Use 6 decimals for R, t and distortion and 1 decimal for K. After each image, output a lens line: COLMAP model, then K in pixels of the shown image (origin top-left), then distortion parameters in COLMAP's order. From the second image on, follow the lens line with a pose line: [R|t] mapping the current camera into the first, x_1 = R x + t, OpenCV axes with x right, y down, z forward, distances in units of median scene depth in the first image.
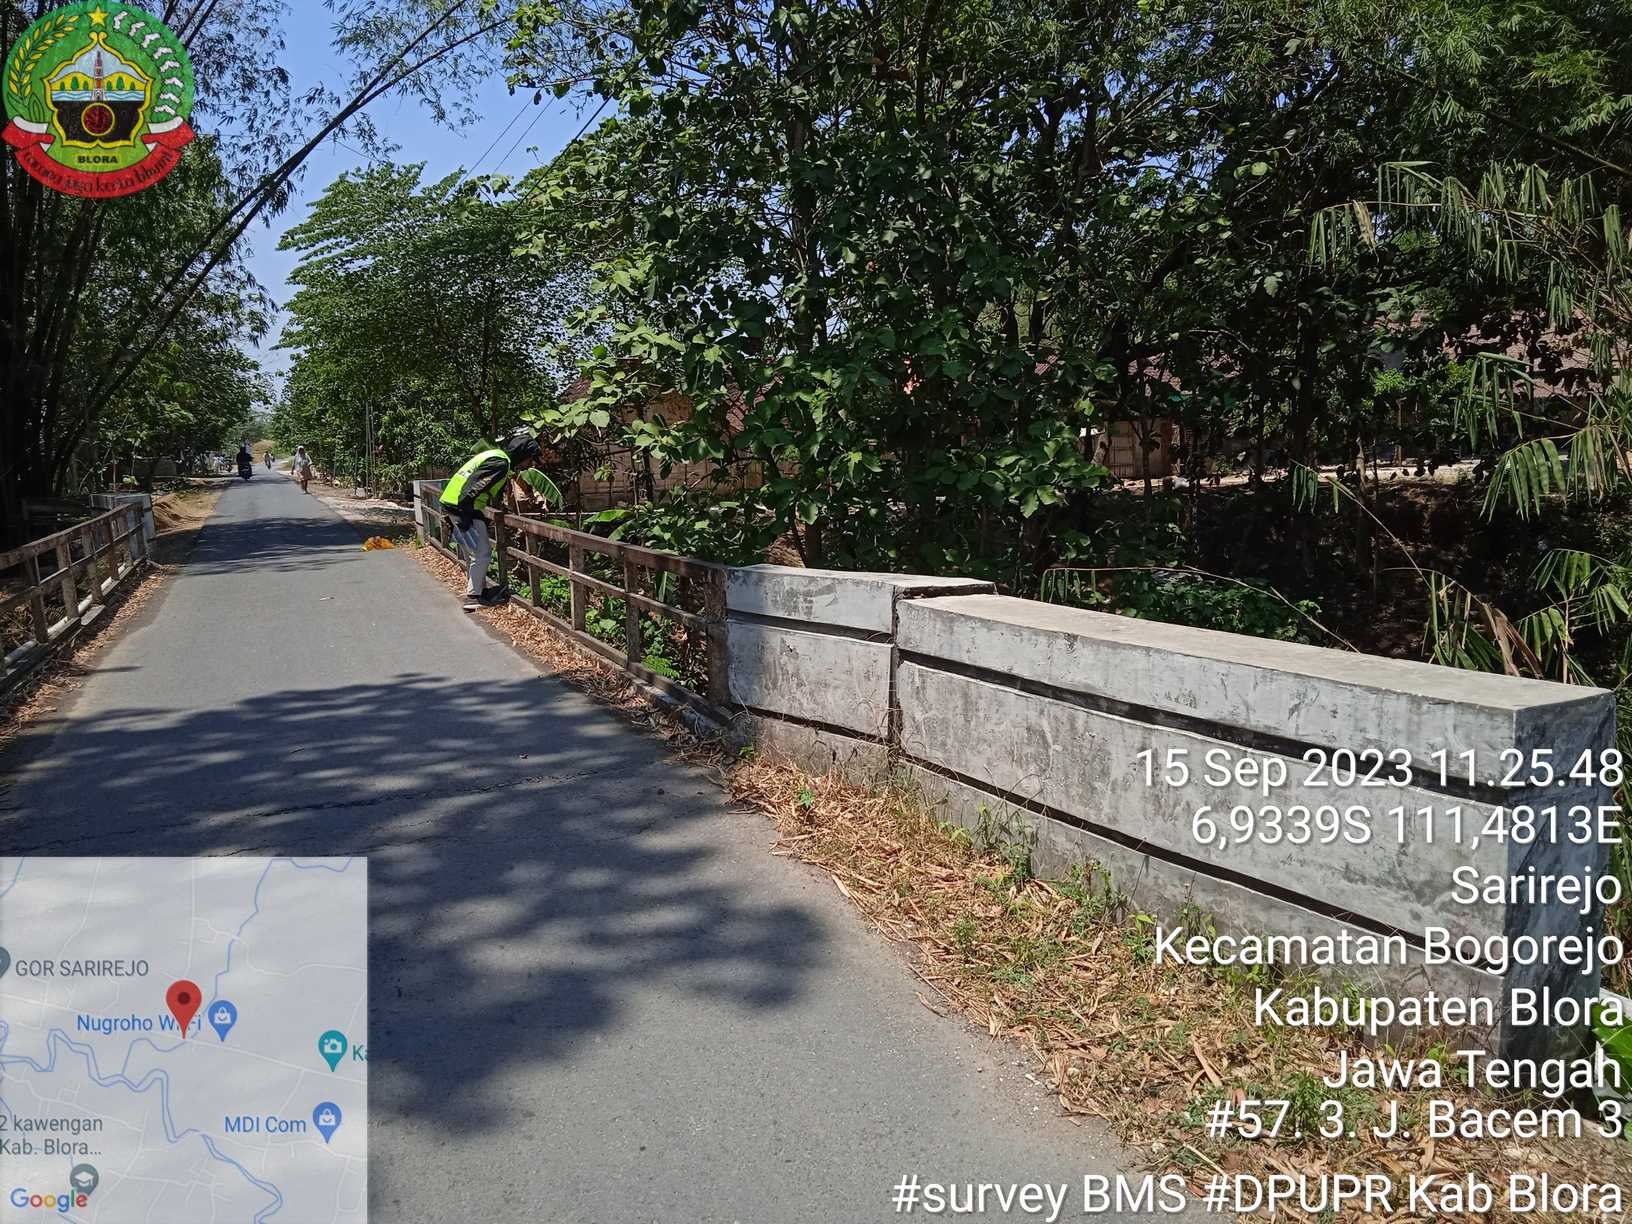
lens RADIAL K [[1327.4, 0, 816.0], [0, 1327.4, 612.0], [0, 0, 1]] dist [0.055964, -0.071182]
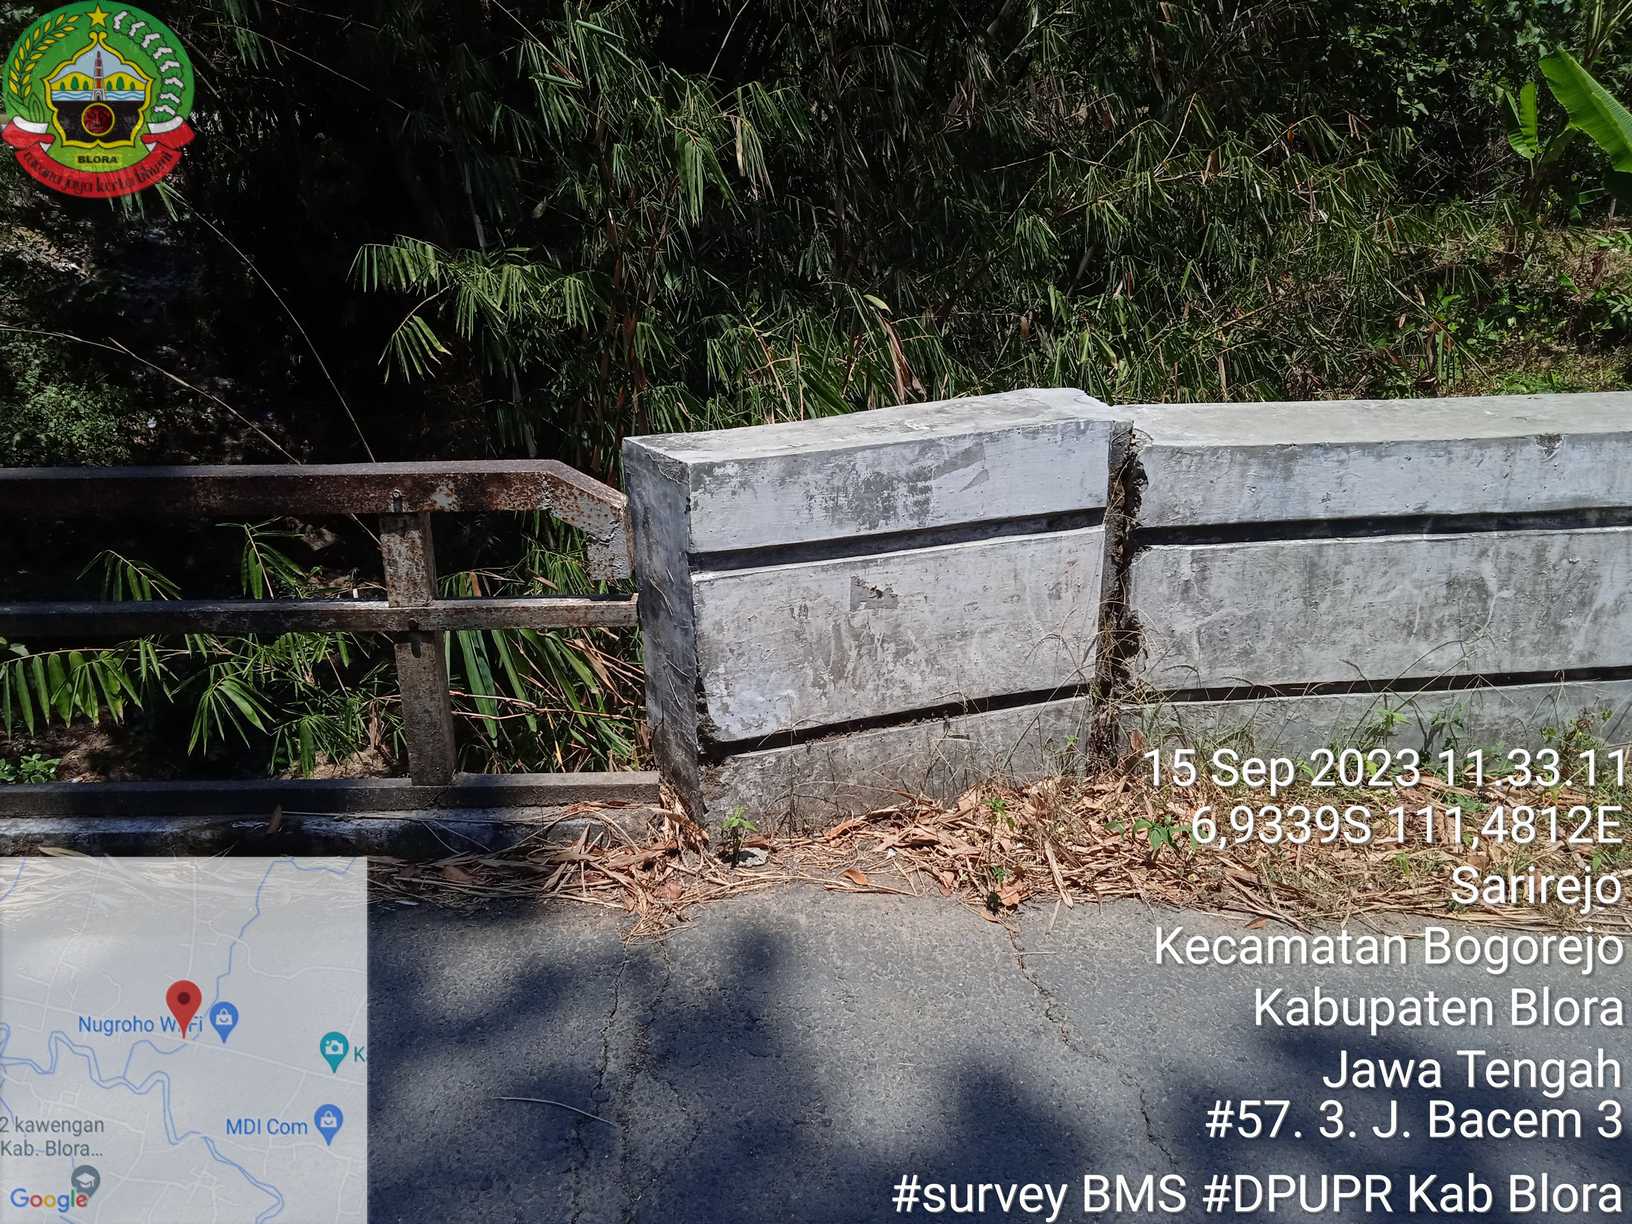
lens RADIAL K [[1327.4, 0, 816.0], [0, 1327.4, 612.0], [0, 0, 1]] dist [0.055964, -0.071182]
pose [[0.376358, -0.308688, 0.873537, -0.516231], [0.120320, 0.951161, 0.284280, -0.121756], [-0.918628, -0.001887, 0.395118, 0.902083]]
